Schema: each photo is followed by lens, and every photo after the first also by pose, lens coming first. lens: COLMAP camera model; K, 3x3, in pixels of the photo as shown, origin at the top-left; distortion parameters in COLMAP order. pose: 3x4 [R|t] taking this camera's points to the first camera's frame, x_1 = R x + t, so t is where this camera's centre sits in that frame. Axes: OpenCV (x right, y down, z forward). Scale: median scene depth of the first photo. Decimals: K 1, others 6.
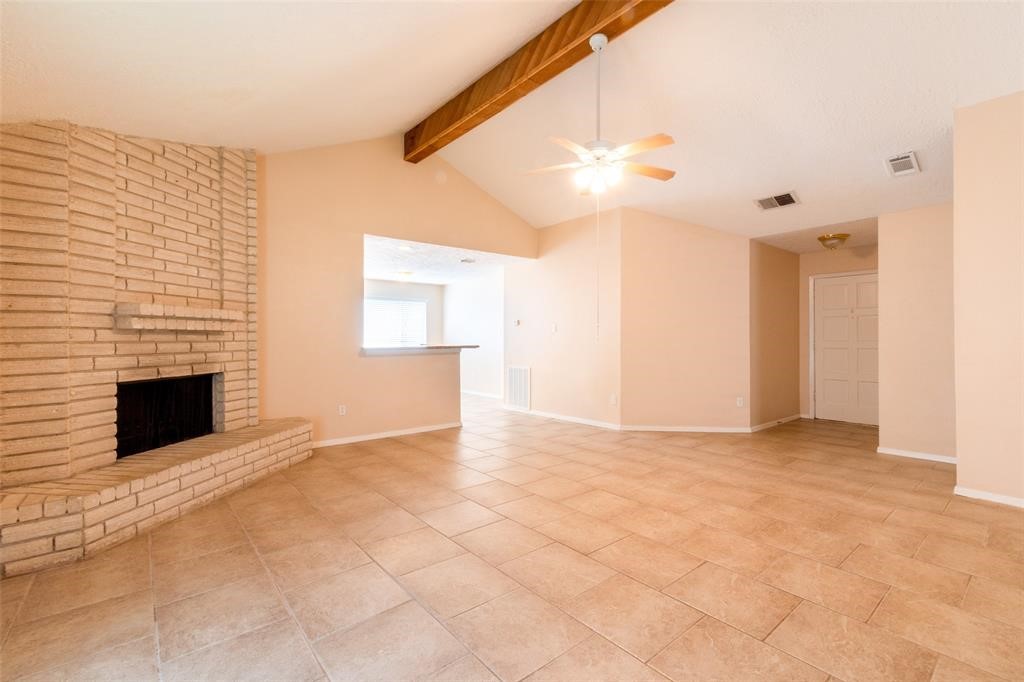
lens RADIAL K [[451.8, 0, 516.1], [0, 451.8, 337.0], [0, 0, 1]] dist [0.002503, -0.002254]
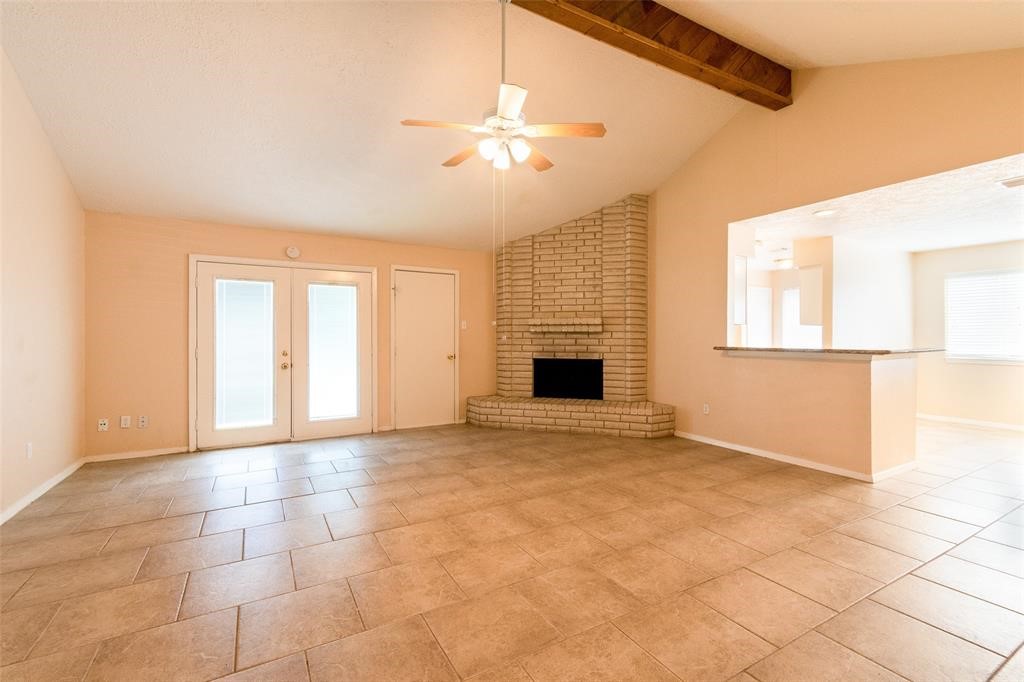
lens RADIAL K [[451.8, 0, 515.8], [0, 451.8, 339.2], [0, 0, 1]] dist [0.002503, -0.002254]
pose [[-0.176076, 0.008319, -0.984342, 0.942883], [-0.000198, 0.999964, 0.008486, -0.001189], [0.984377, 0.001689, -0.176068, 1.079583]]
